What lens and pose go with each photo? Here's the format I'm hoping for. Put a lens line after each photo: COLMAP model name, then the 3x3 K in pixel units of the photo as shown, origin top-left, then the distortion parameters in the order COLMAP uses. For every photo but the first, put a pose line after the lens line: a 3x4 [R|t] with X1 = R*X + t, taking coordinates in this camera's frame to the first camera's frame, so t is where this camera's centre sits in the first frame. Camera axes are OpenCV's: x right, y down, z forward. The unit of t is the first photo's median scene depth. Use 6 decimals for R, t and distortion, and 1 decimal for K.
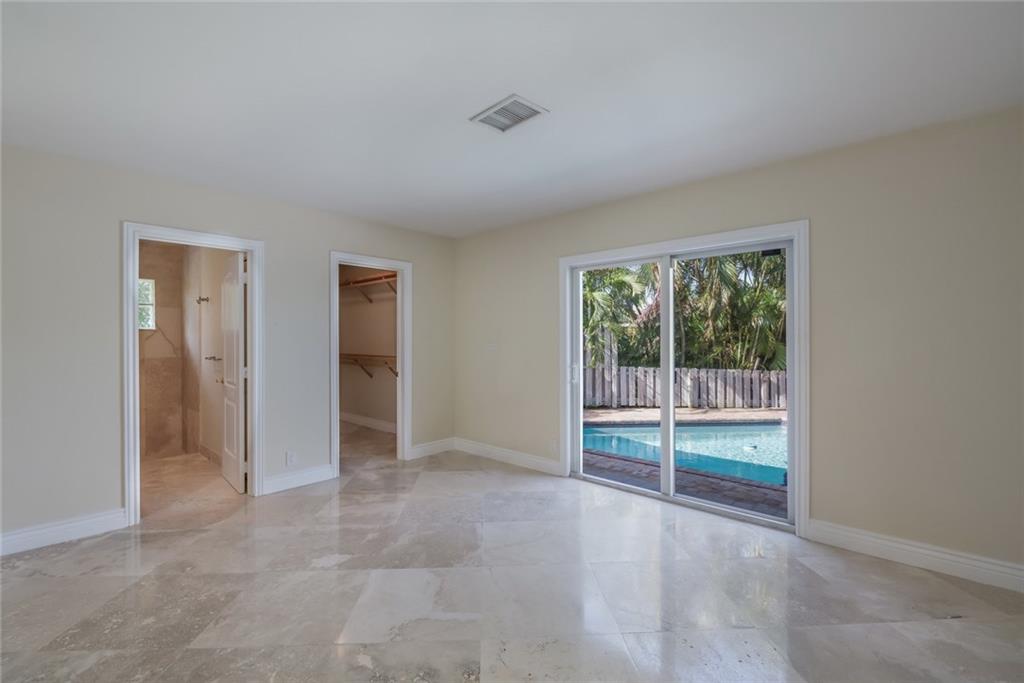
lens RADIAL K [[438.2, 0, 511.3], [0, 438.2, 338.0], [0, 0, 1]] dist [0.010633, -0.010918]
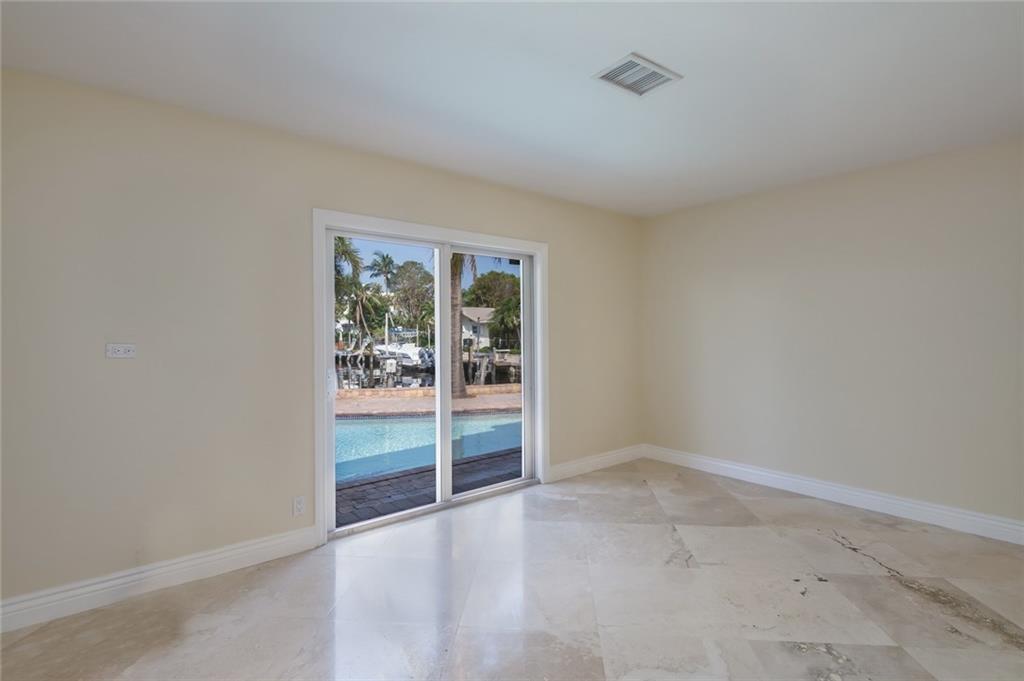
lens RADIAL K [[499.7, 0, 508.6], [0, 499.7, 347.7], [0, 0, 1]] dist [-0.000736, -0.001102]
pose [[0.133869, -0.027141, 0.990627, -1.036421], [0.002356, 0.999631, 0.027069, 0.019990], [-0.990996, -0.001290, 0.133884, 1.189065]]
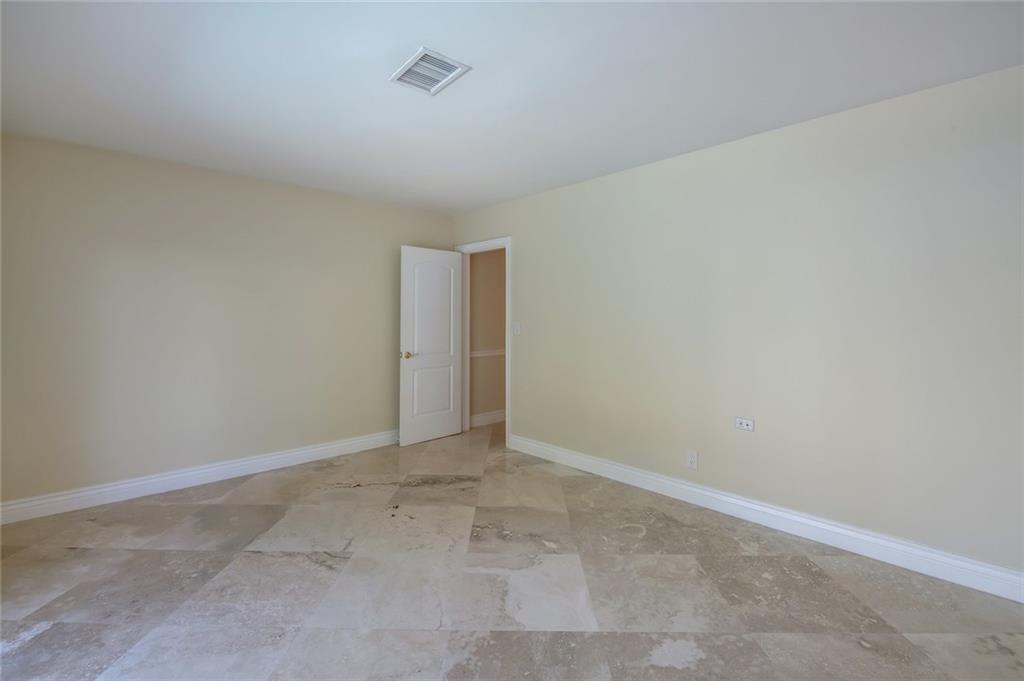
lens RADIAL K [[438.2, 0, 511.3], [0, 438.2, 337.0], [0, 0, 1]] dist [0.010633, -0.010918]
pose [[-0.997771, -0.002929, 0.066668, -0.244899], [-0.000022, 0.999051, 0.043560, 0.004572], [-0.066733, 0.043462, -0.996824, 1.940428]]
